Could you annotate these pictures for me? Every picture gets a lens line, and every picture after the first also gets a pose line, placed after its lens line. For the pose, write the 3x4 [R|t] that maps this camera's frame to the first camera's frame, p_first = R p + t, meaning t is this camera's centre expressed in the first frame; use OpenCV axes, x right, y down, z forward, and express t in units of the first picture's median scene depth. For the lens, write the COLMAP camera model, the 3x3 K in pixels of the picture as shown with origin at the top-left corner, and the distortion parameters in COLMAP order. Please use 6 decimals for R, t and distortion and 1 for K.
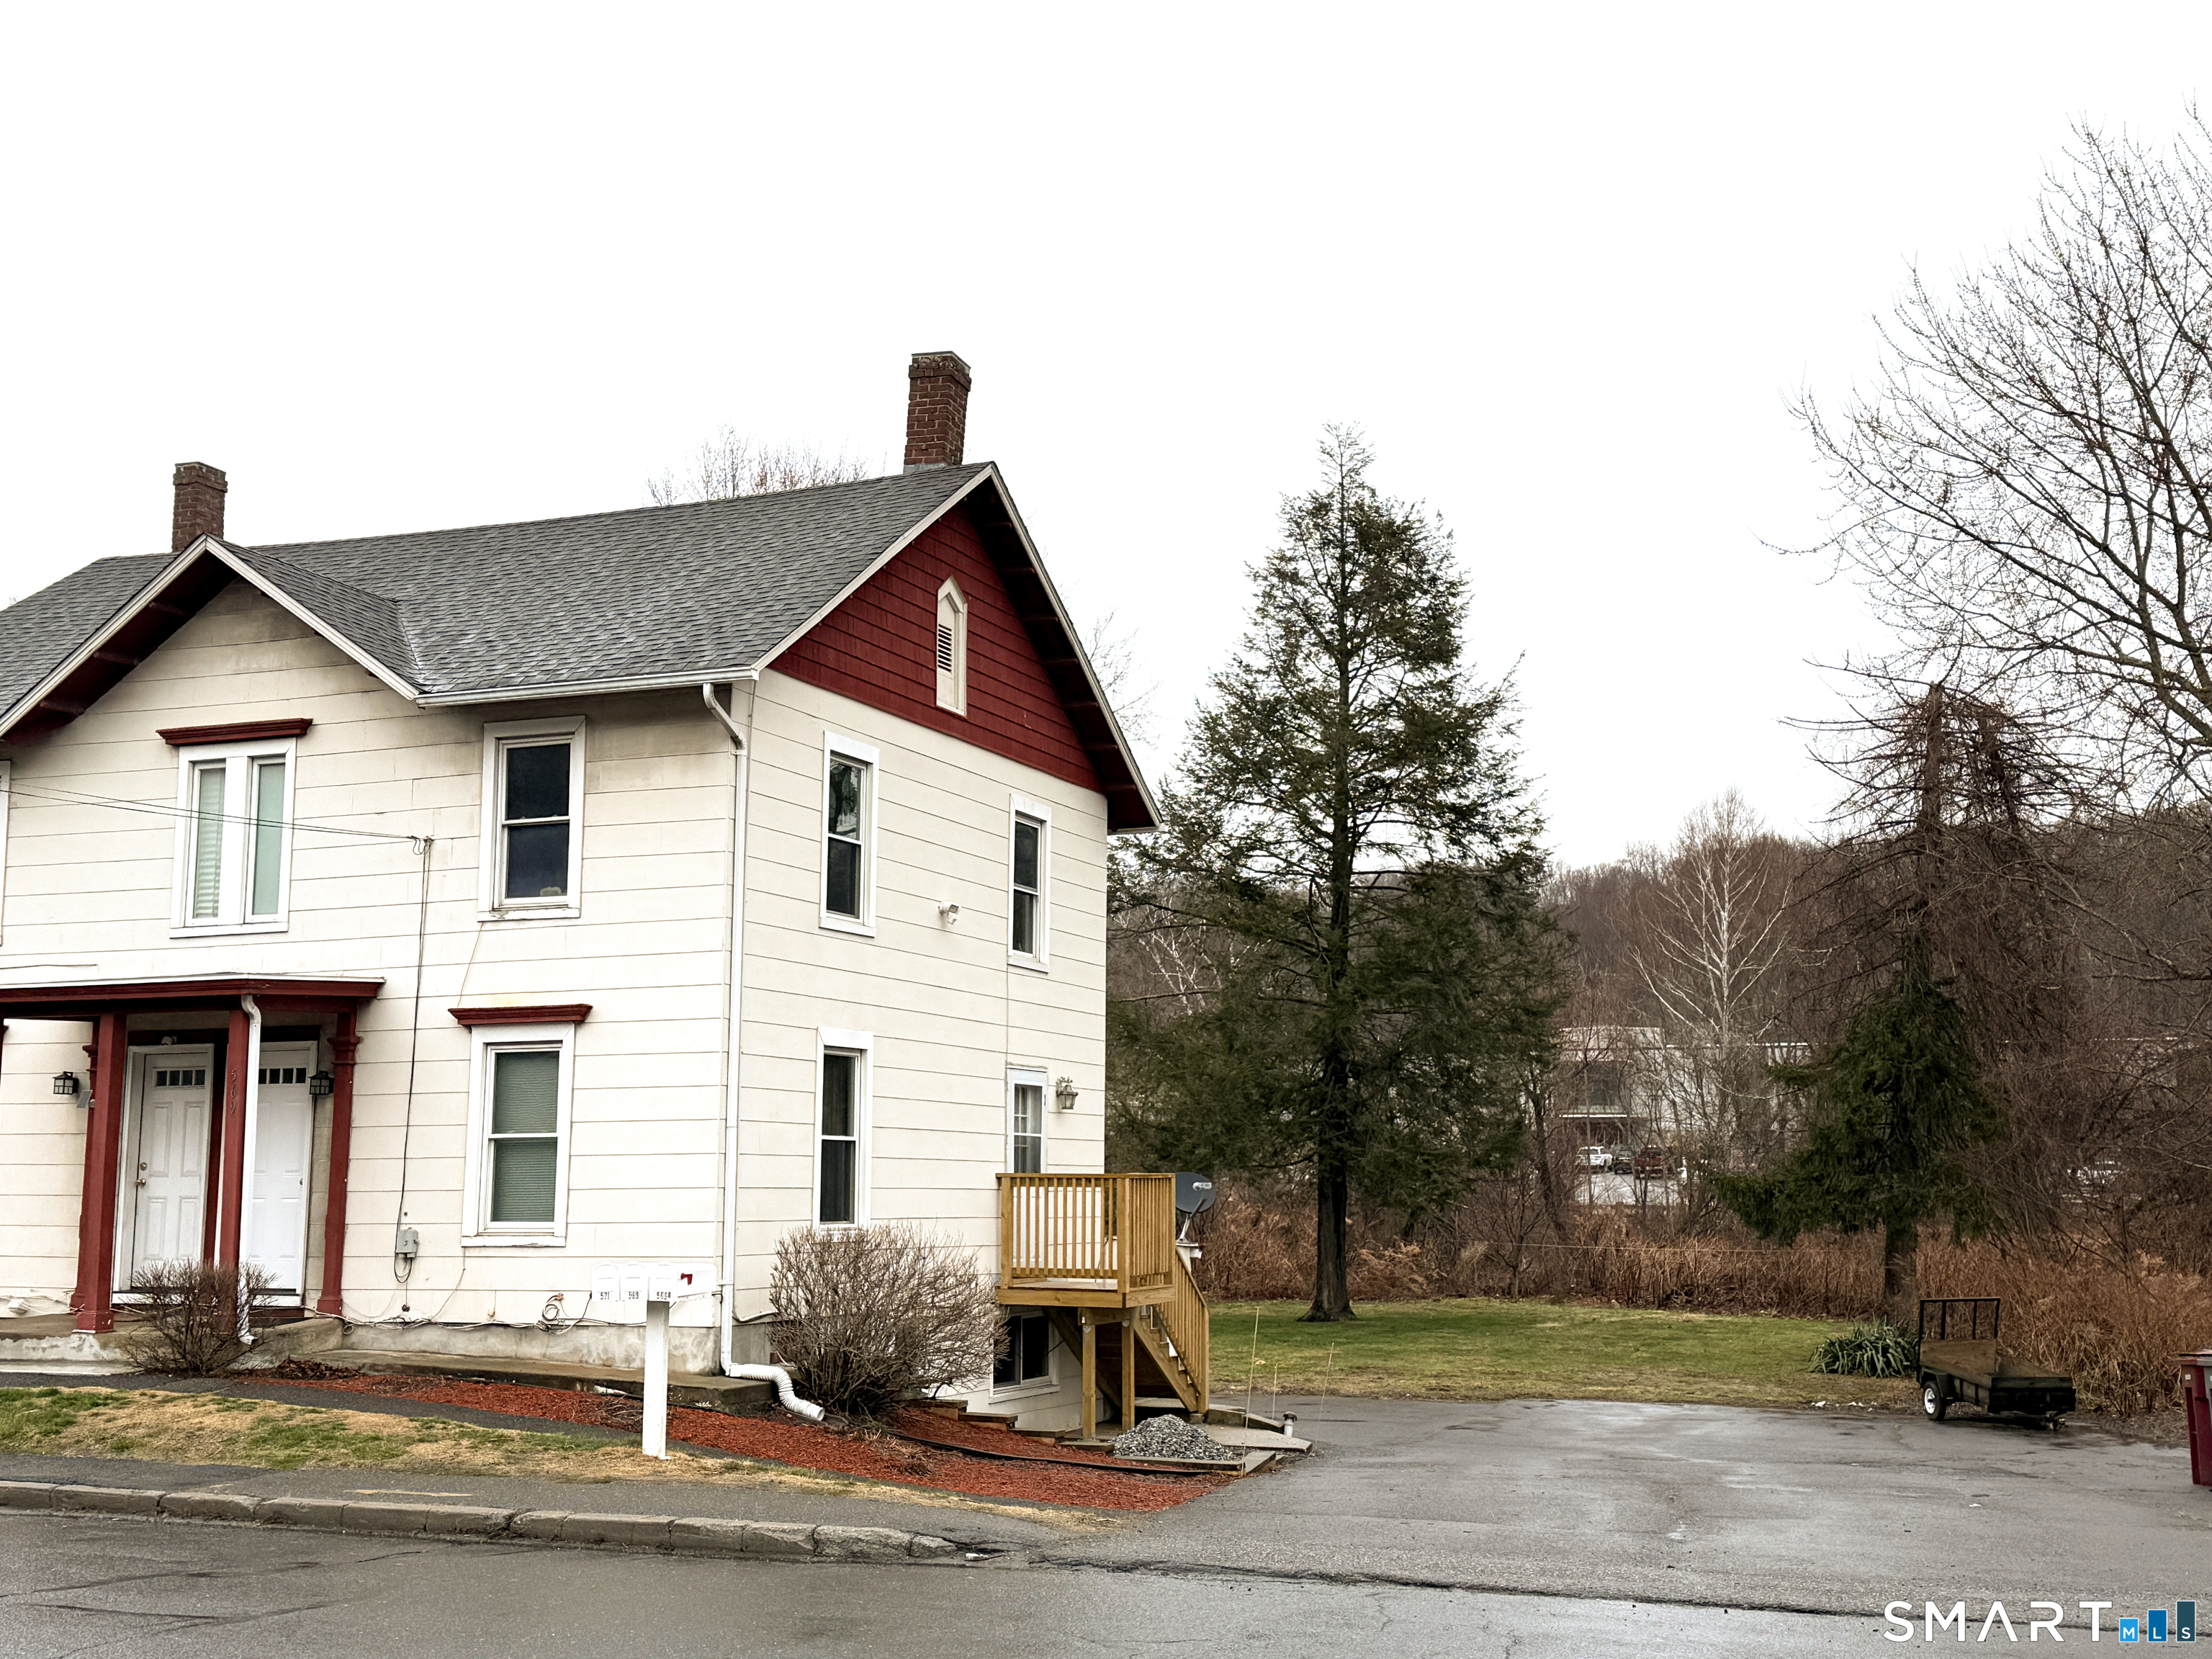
lens RADIAL K [[2559.9, 0, 1115.5], [0, 2559.9, 852.9], [0, 0, 1]] dist [0.143378, 0.000000]
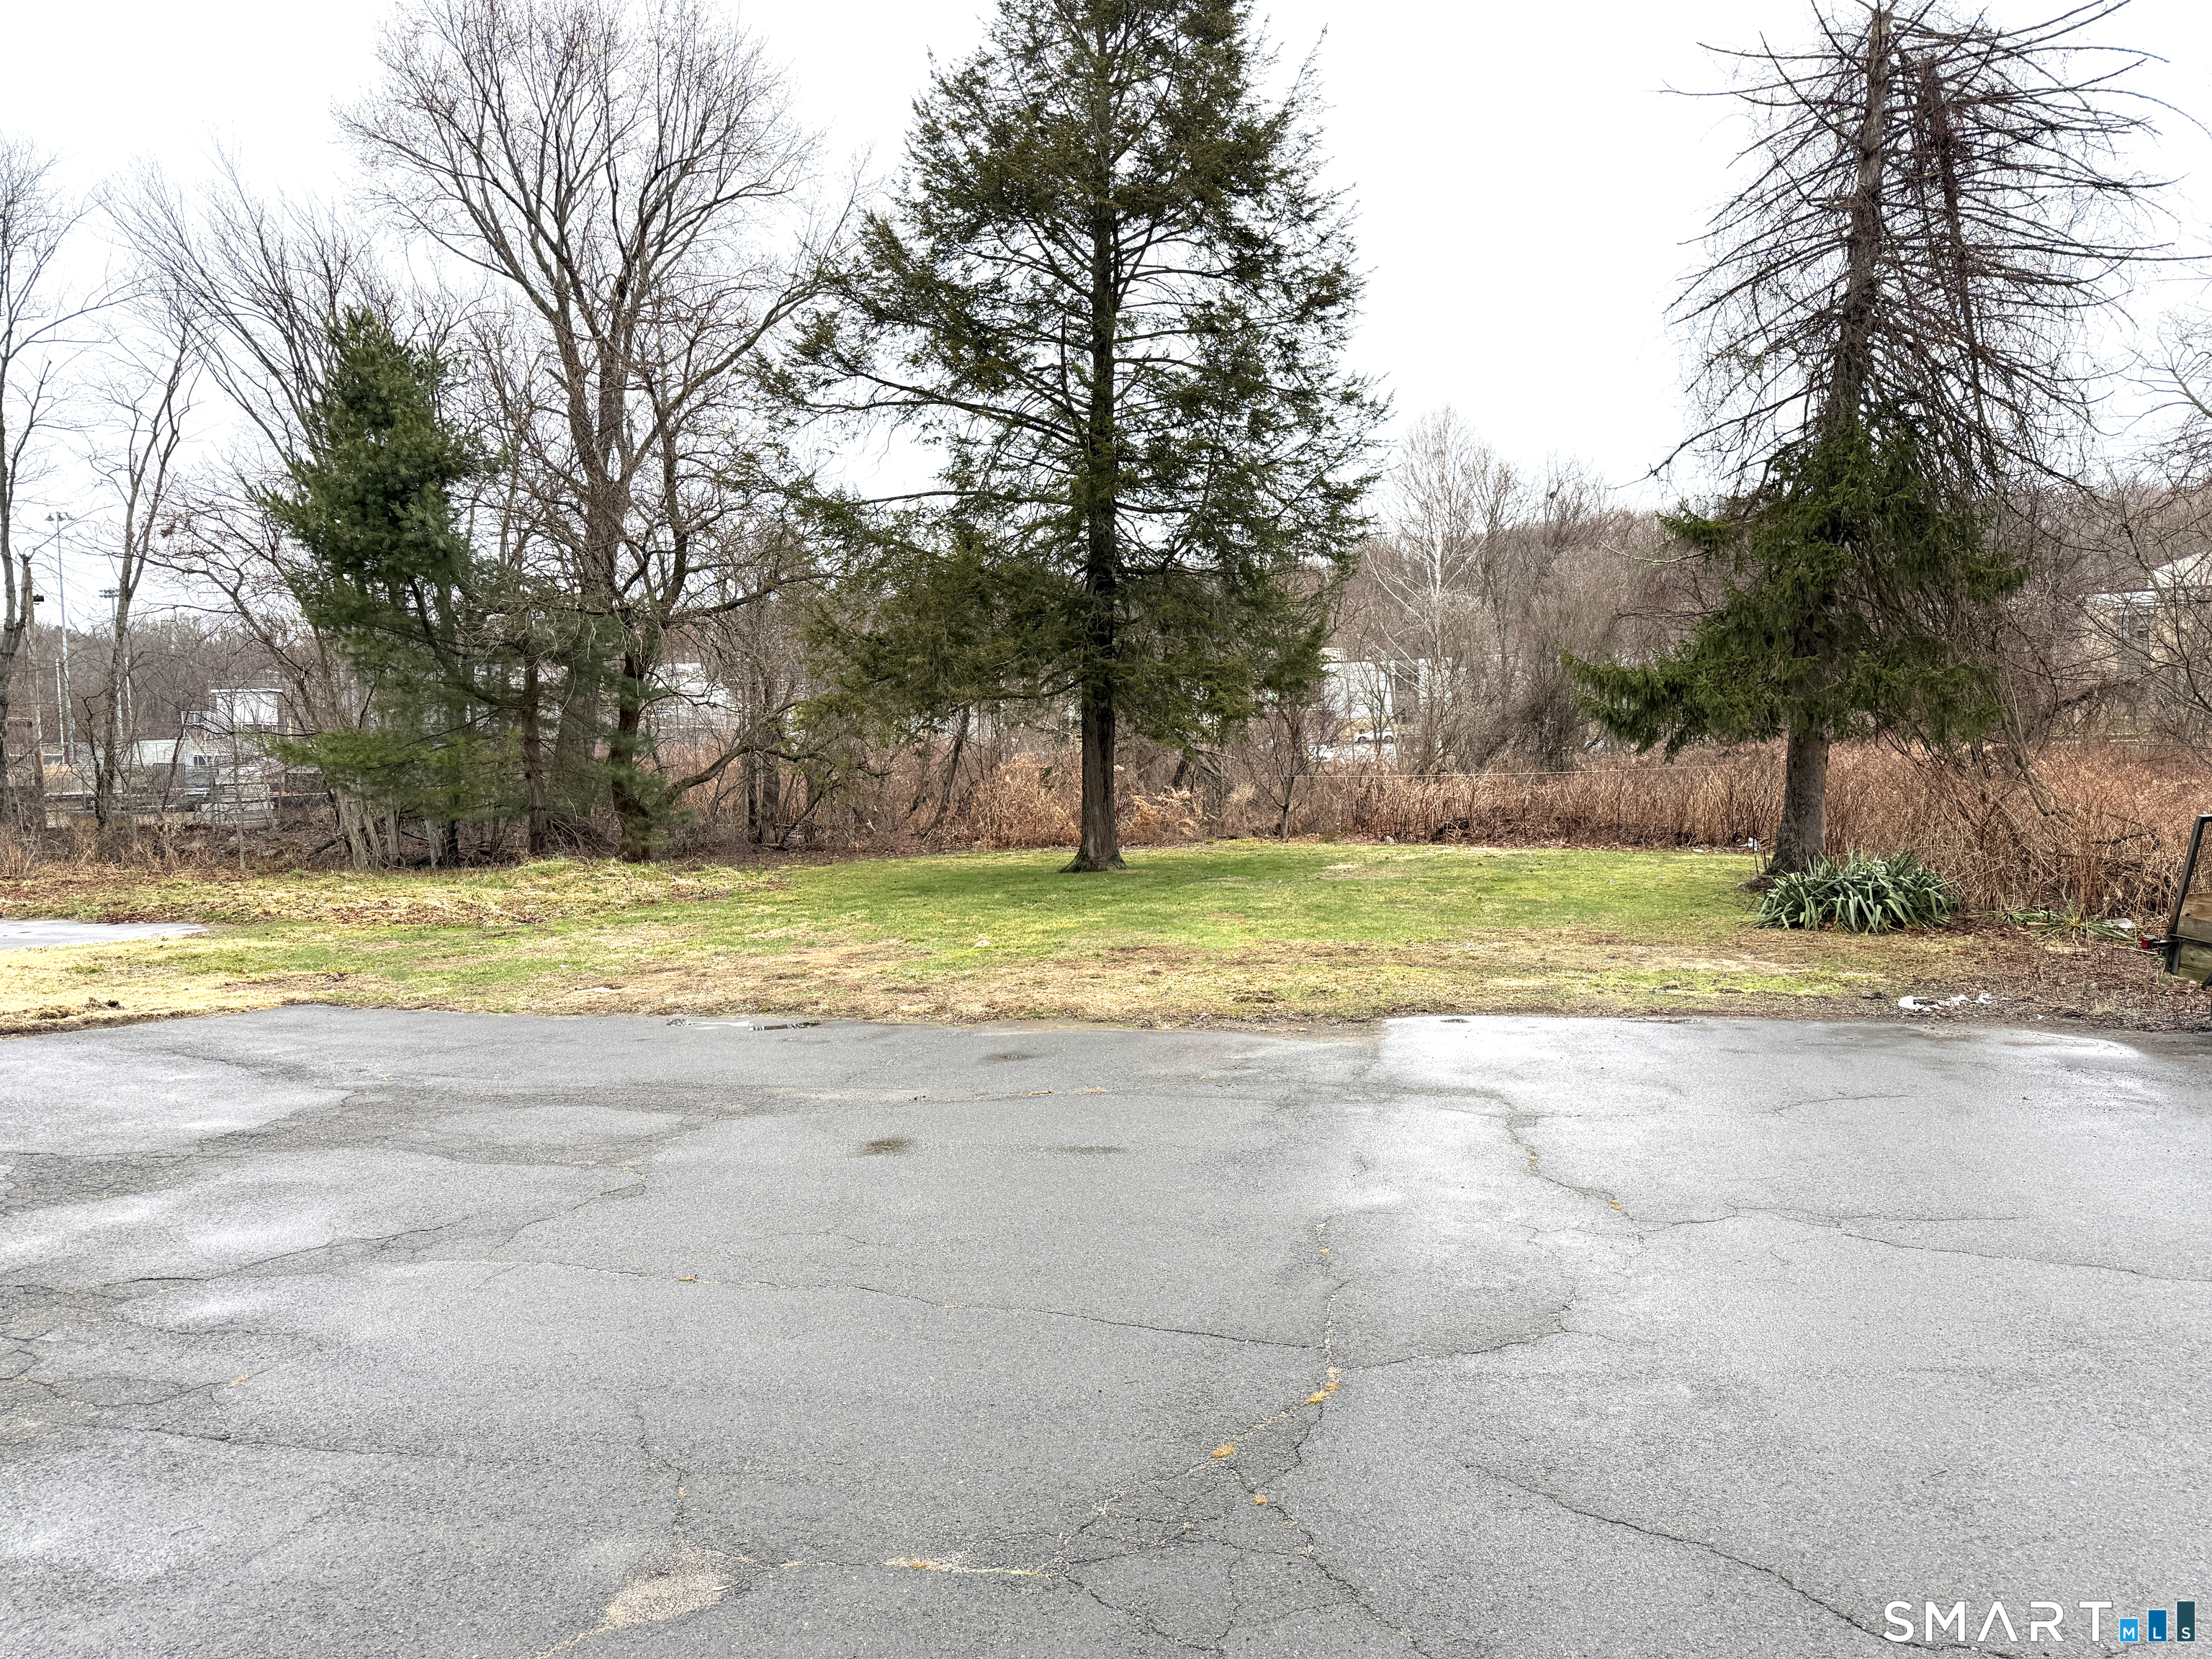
lens RADIAL K [[1537.4, 0, 1156.6], [0, 1537.4, 871.7], [0, 0, 1]] dist [-0.008556, -0.013963]
pose [[0.994151, -0.030042, 0.103740, 0.112610], [0.009744, 0.981567, 0.190870, 0.187762], [-0.107562, -0.188742, 0.976118, 1.111509]]
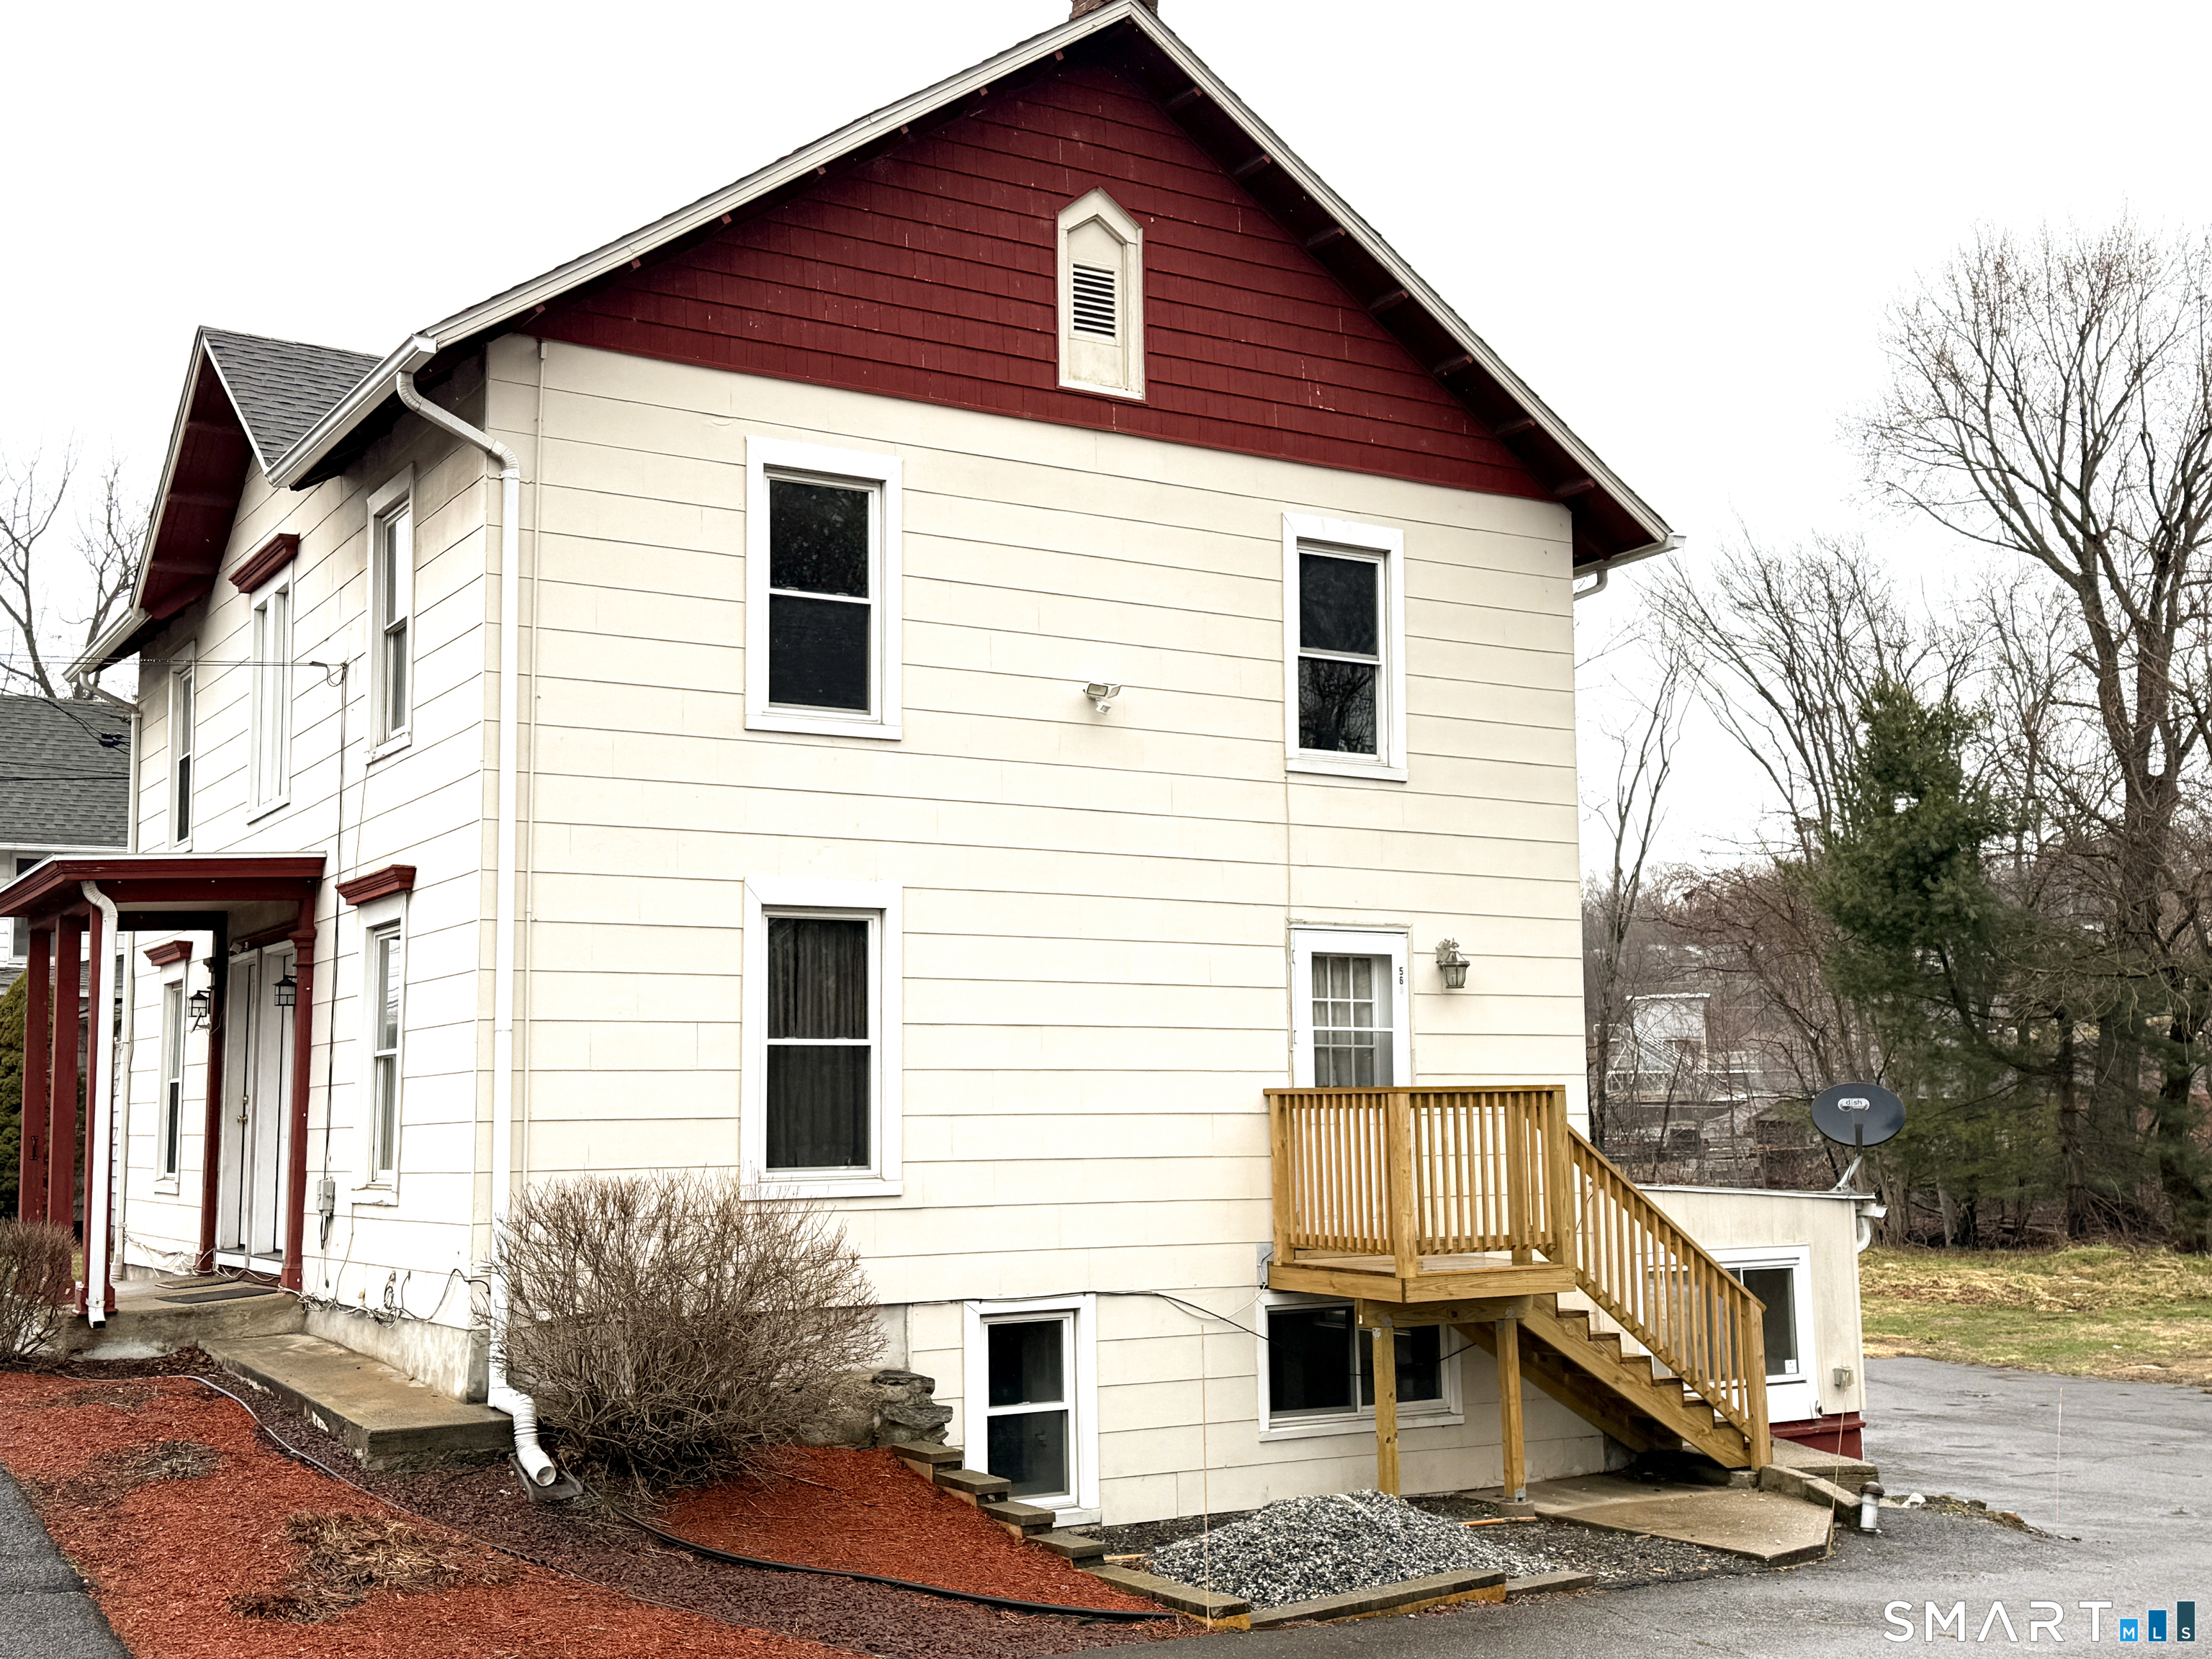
lens RADIAL K [[2497.6, 0, 1105.8], [0, 2497.6, 830.7], [0, 0, 1]] dist [0.112935, 0.000000]
pose [[0.810184, -0.081294, -0.580511, 0.280198], [0.091683, 0.995722, -0.011483, 0.059636], [0.578961, -0.043920, 0.814171, 0.436846]]
